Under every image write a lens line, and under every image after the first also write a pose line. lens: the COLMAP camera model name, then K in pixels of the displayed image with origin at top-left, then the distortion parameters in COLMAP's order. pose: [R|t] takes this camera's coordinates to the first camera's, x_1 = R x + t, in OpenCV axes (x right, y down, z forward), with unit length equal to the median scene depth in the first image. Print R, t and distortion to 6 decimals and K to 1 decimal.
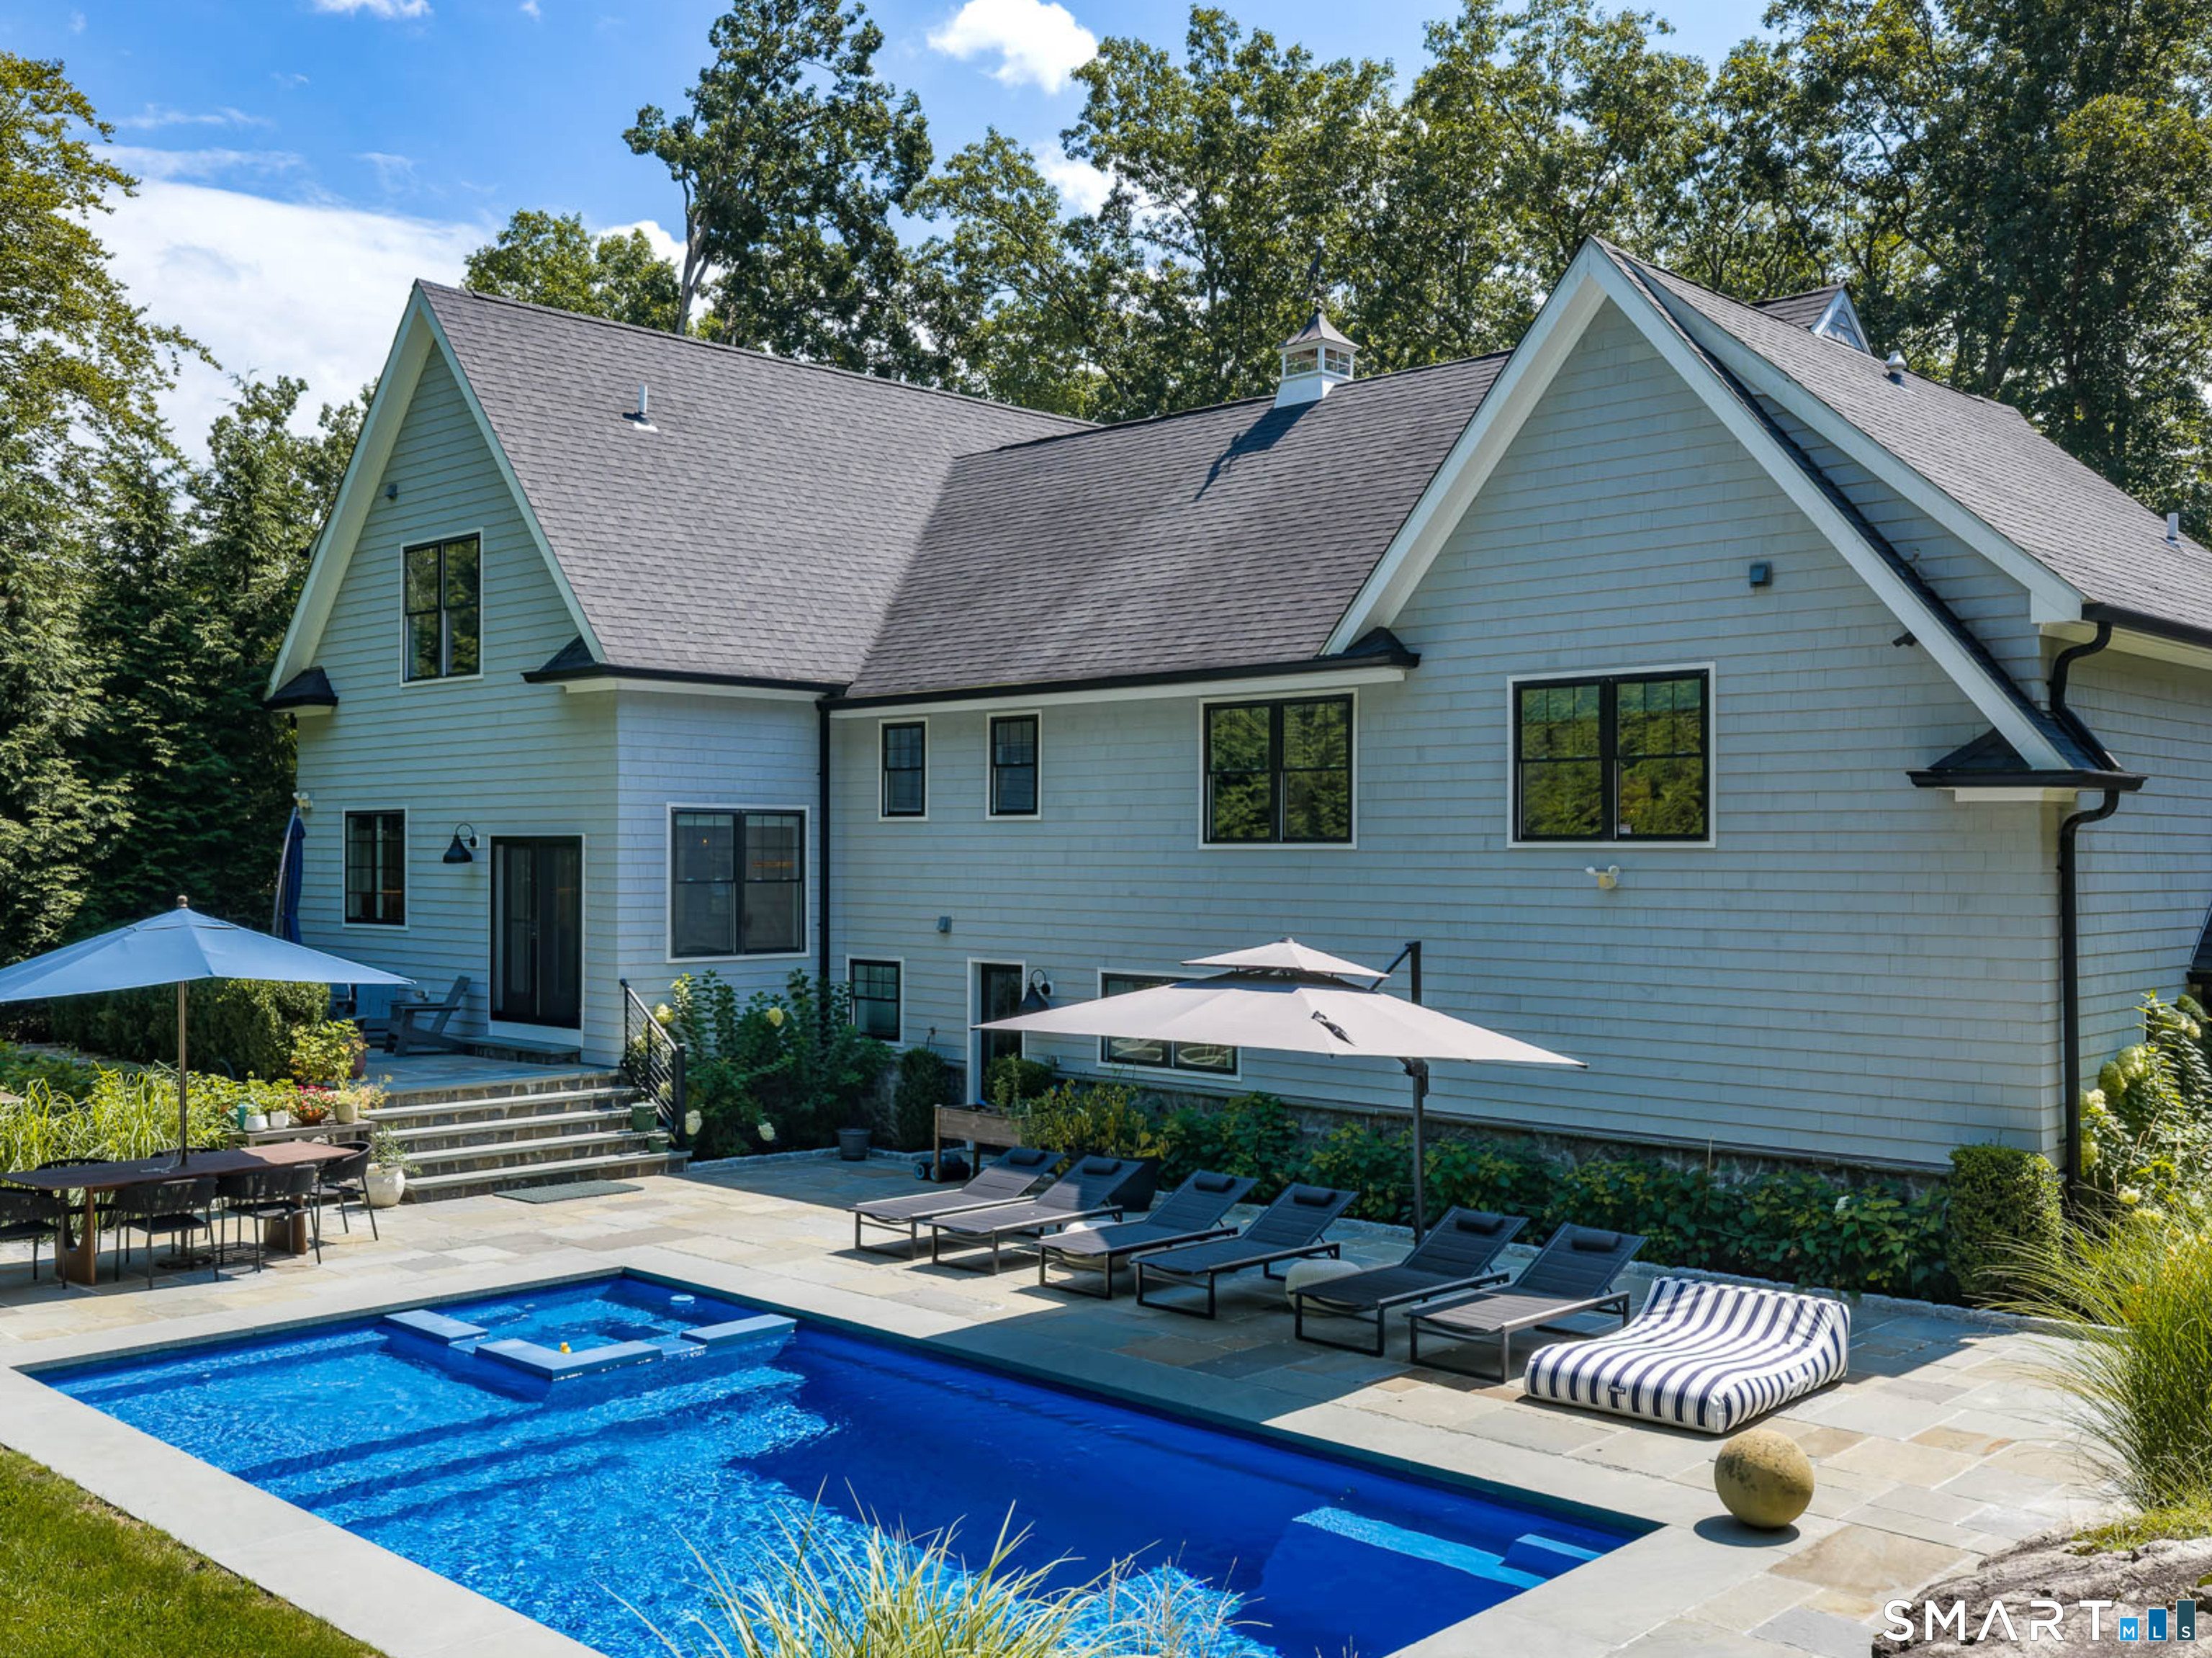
lens RADIAL K [[2062.0, 0, 1111.9], [0, 2062.0, 869.9], [0, 0, 1]] dist [0.064513, -0.152852]
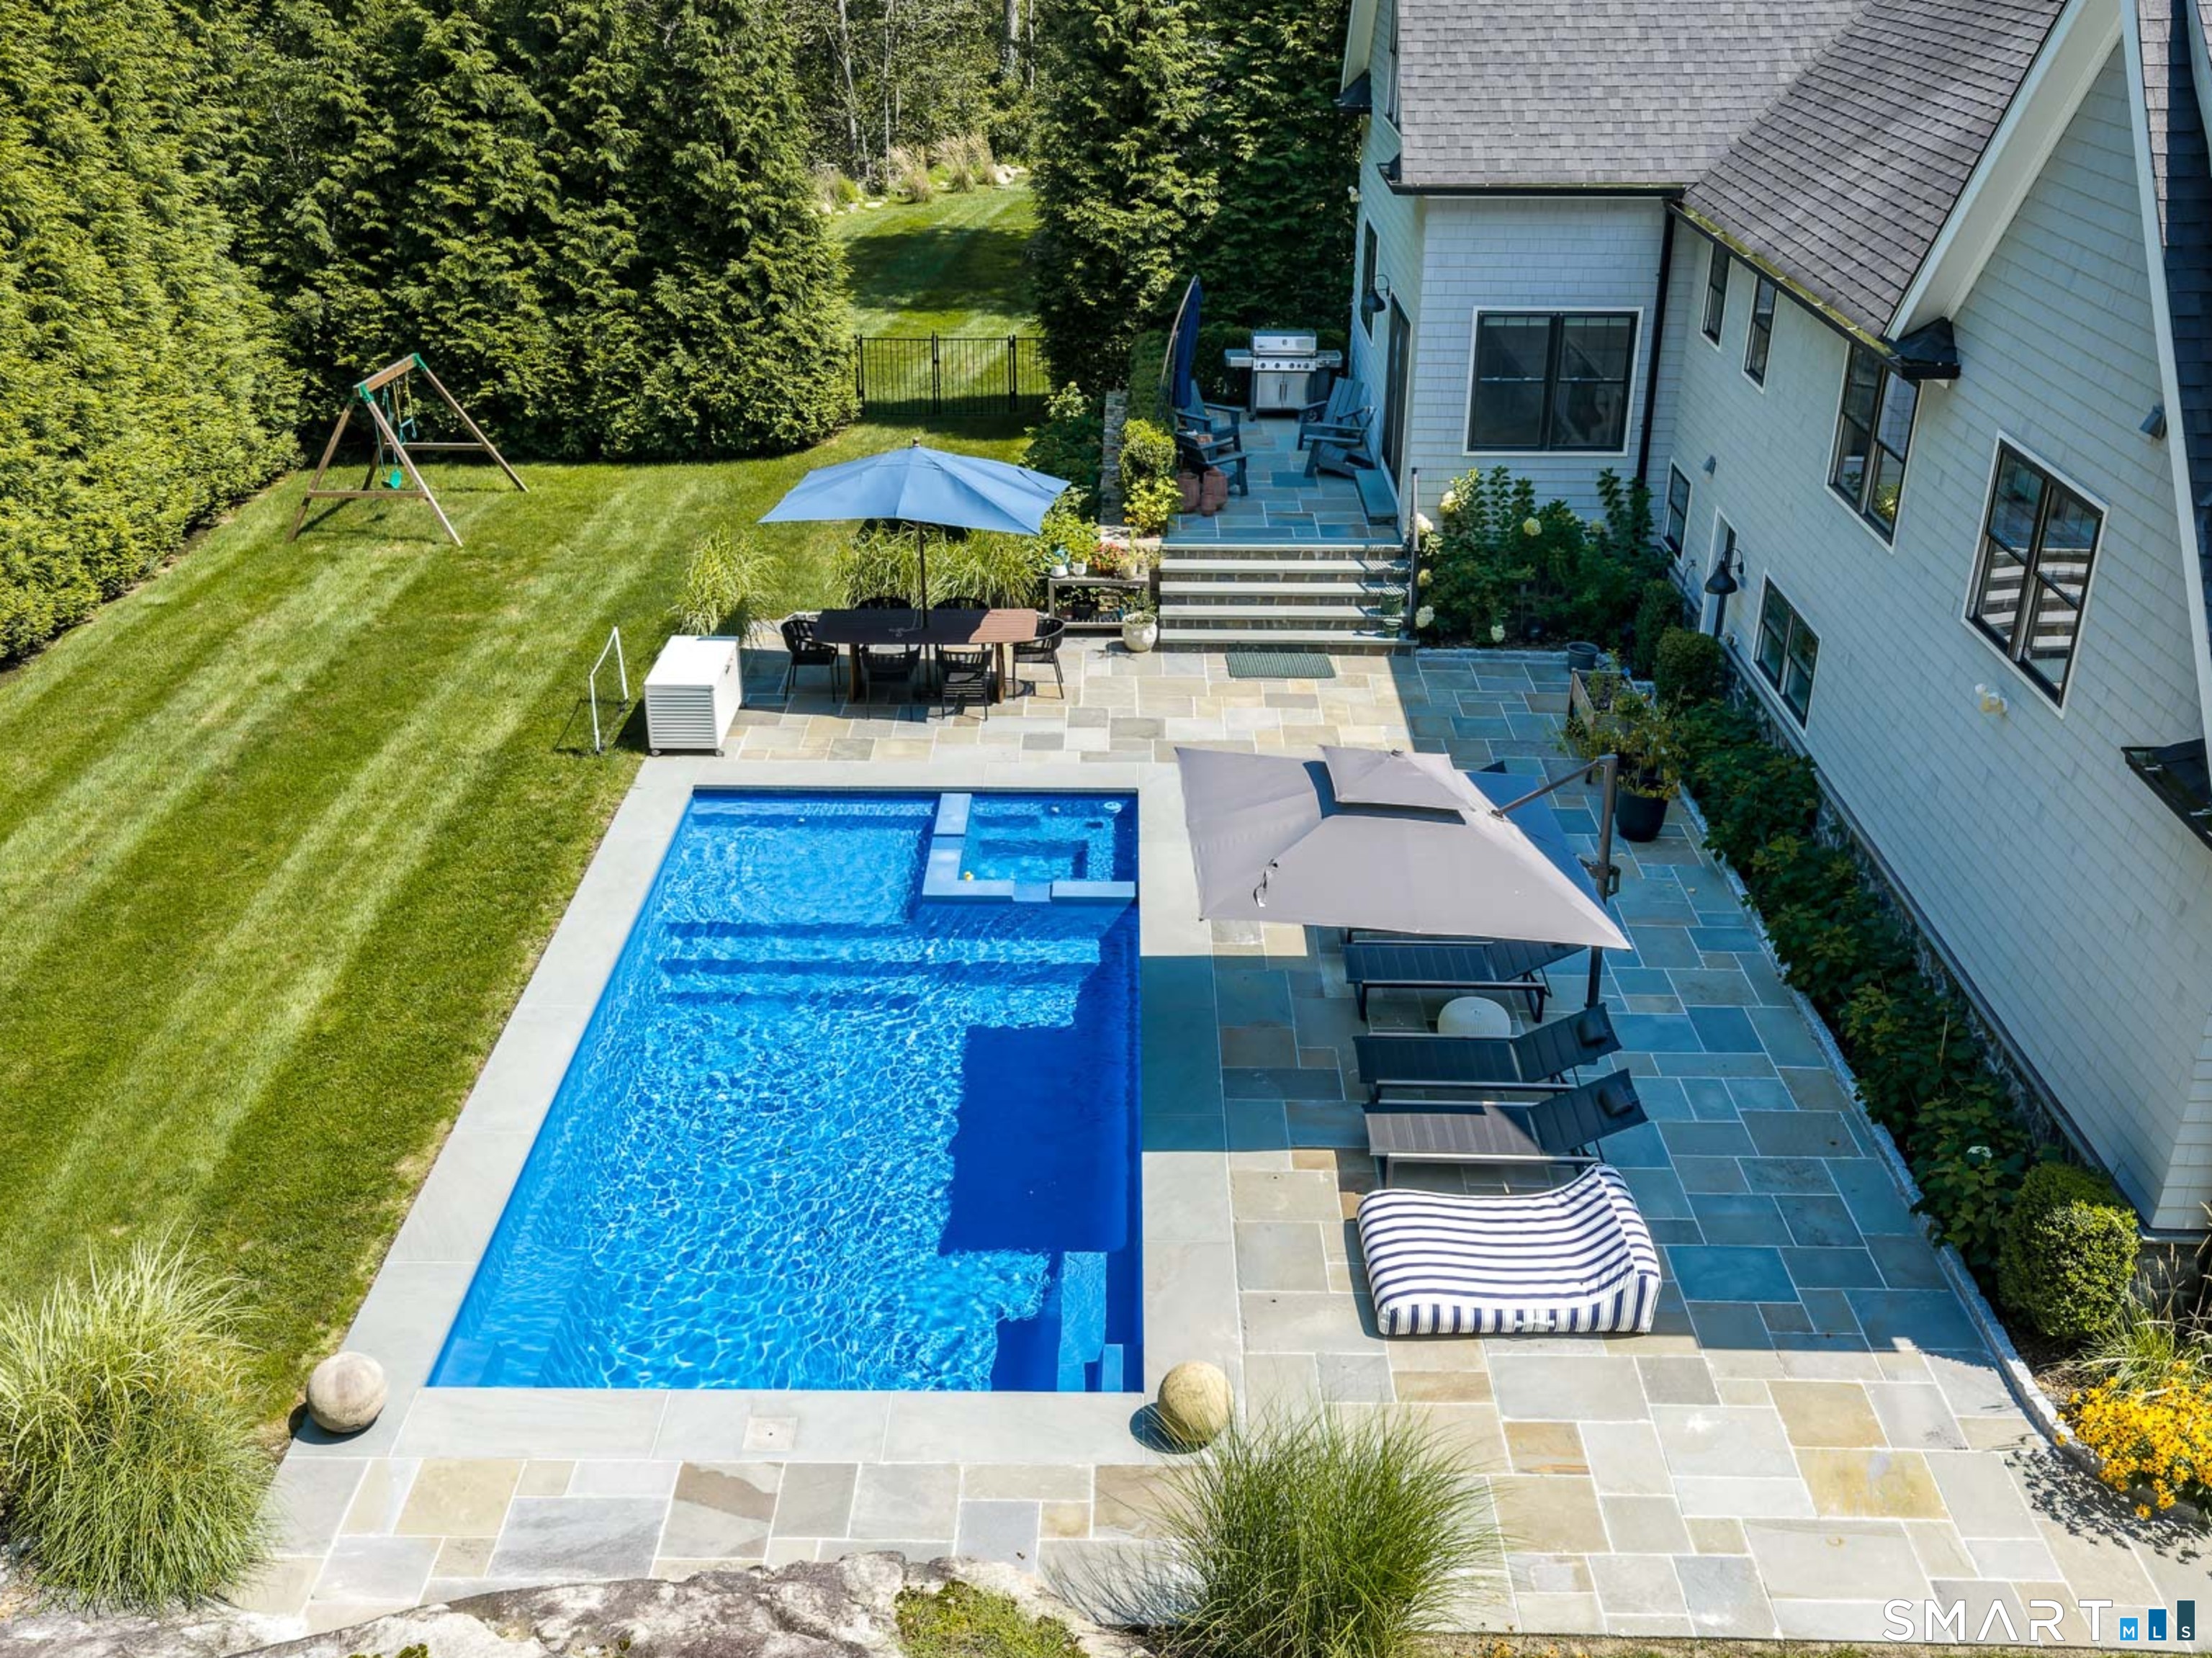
lens RADIAL K [[2080.0, 0, 1106.0], [0, 2080.0, 829.0], [0, 0, 1]] dist [0.019342, 0.011532]
pose [[0.688611, 0.314350, -0.653452, 0.419226], [-0.009946, 0.905159, 0.424956, -0.233170], [0.725063, -0.286130, 0.626429, 0.117045]]
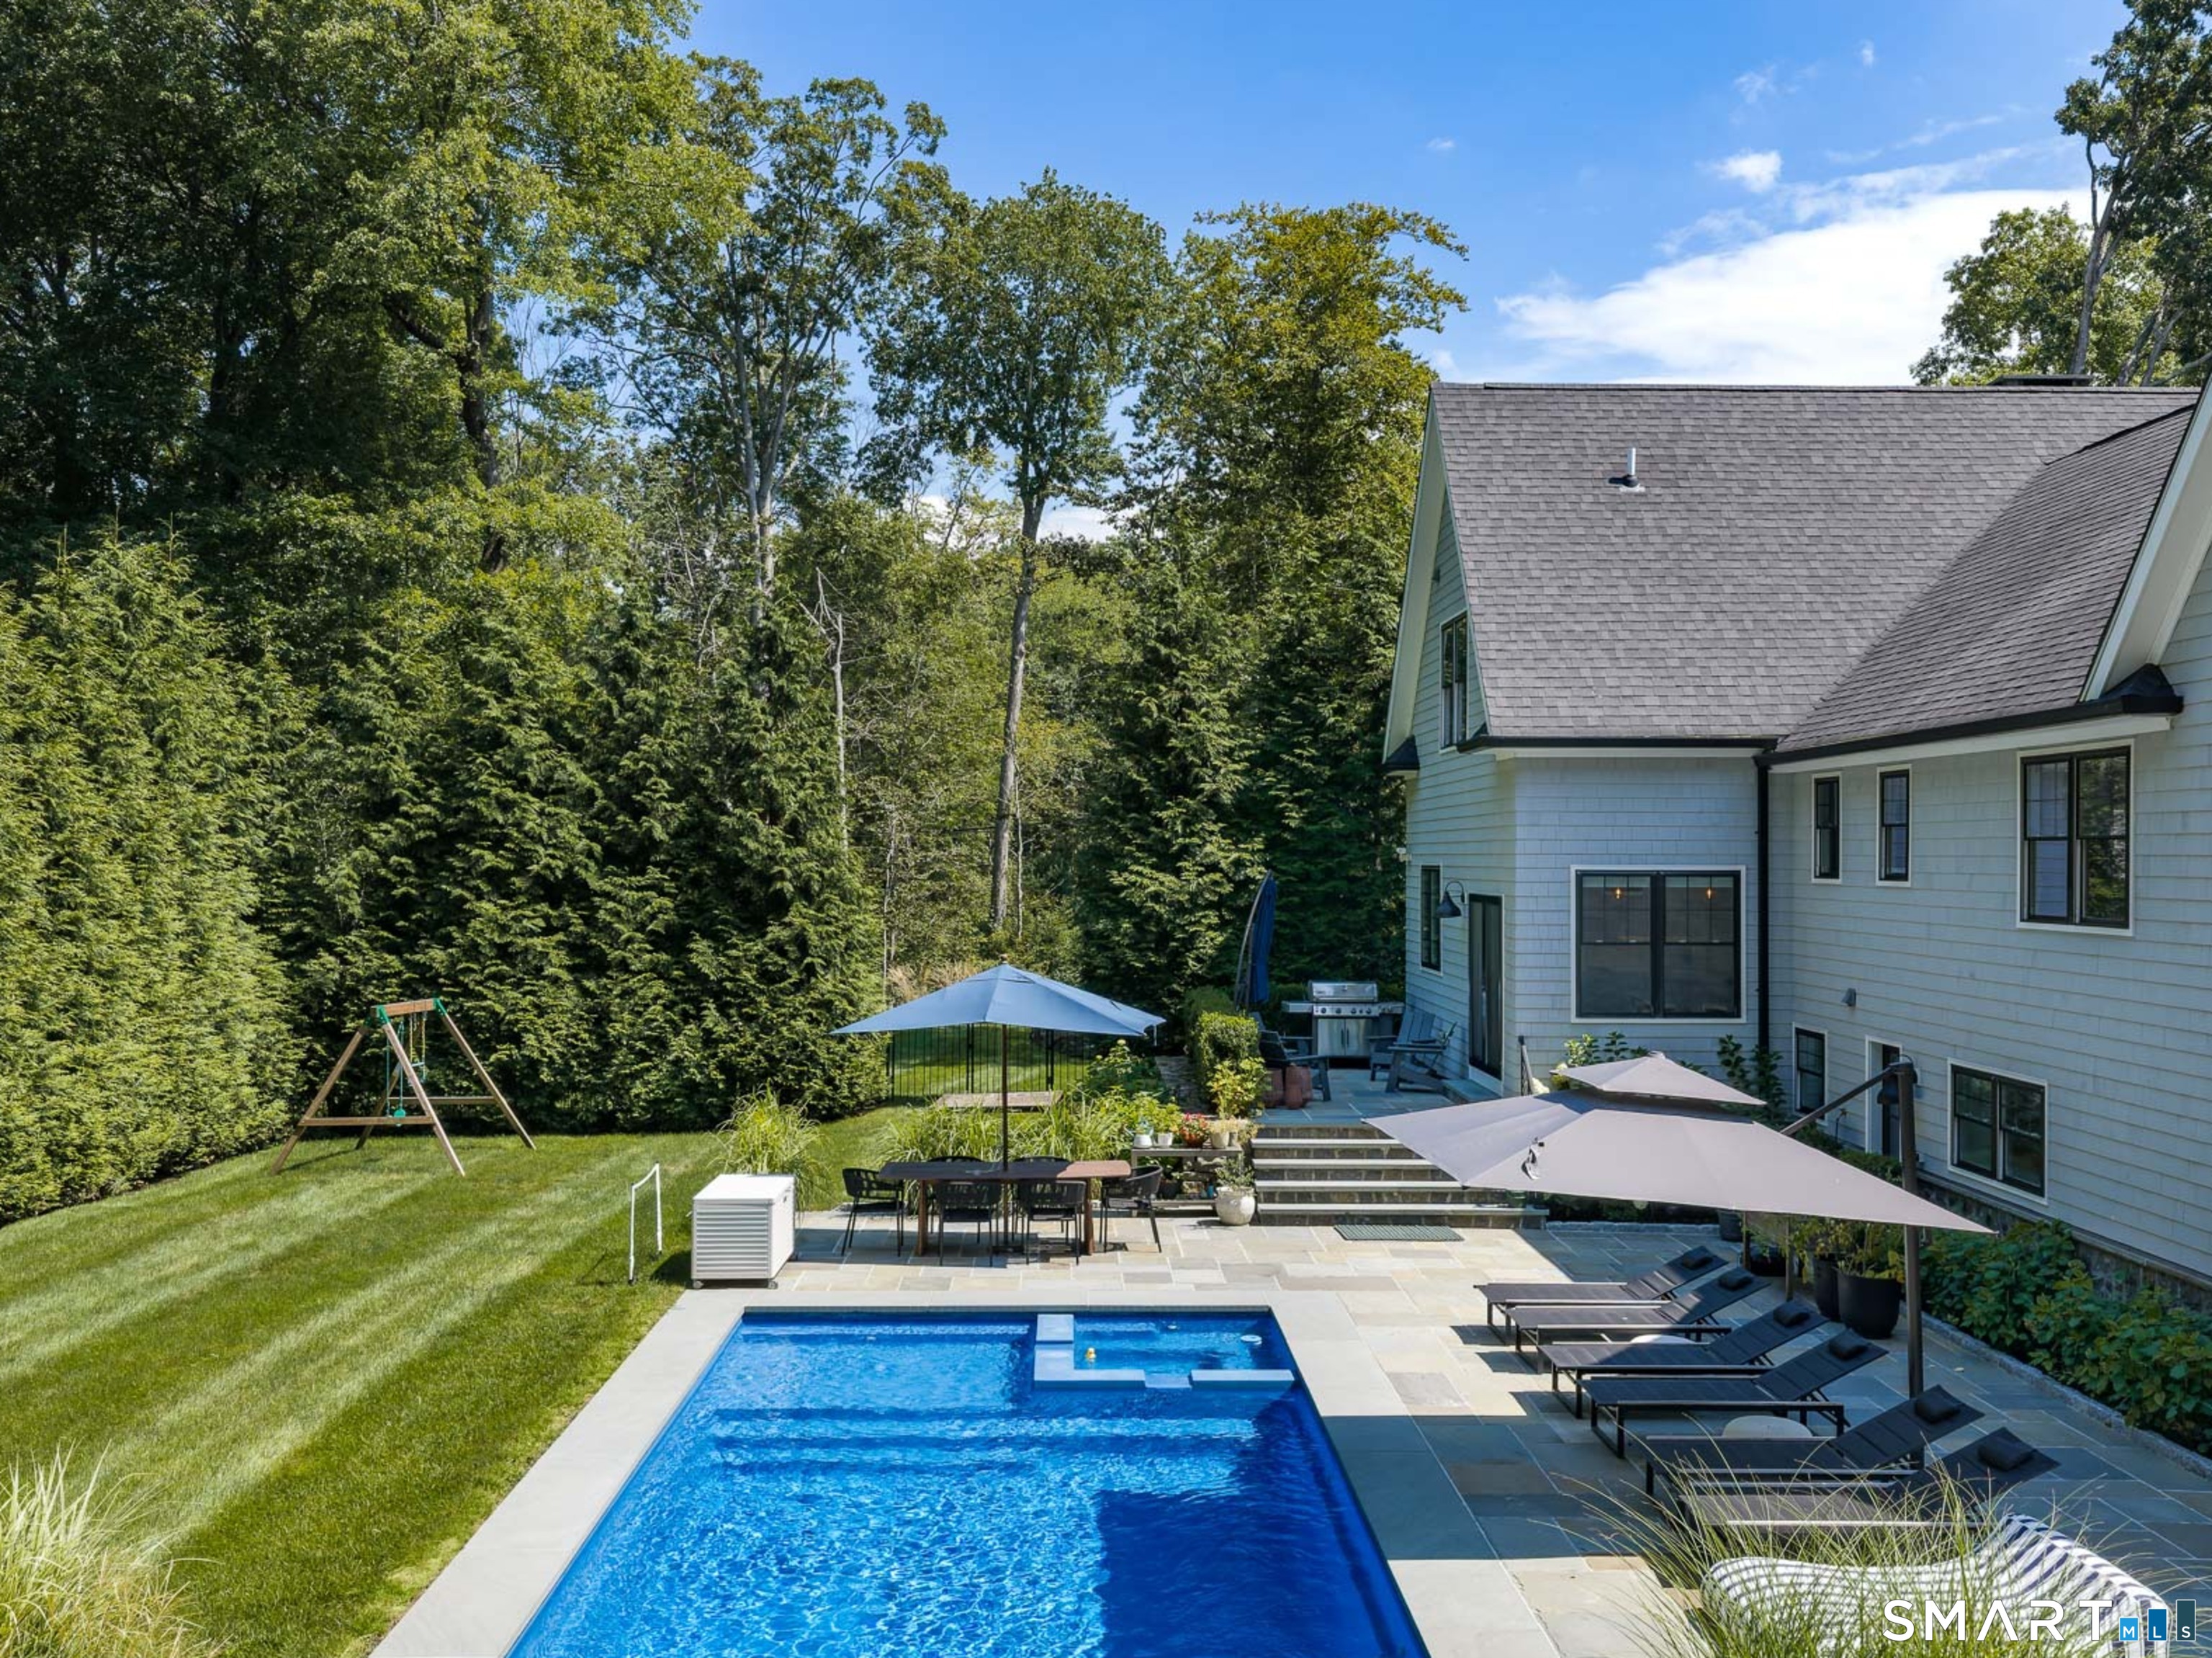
lens RADIAL K [[2062.0, 0, 1111.9], [0, 2062.0, 869.9], [0, 0, 1]] dist [0.064513, -0.152852]
pose [[0.712523, 0.004521, -0.701634, 0.327080], [-0.008684, 0.999959, -0.002375, -0.024961], [0.701595, 0.007785, 0.712533, 0.110825]]
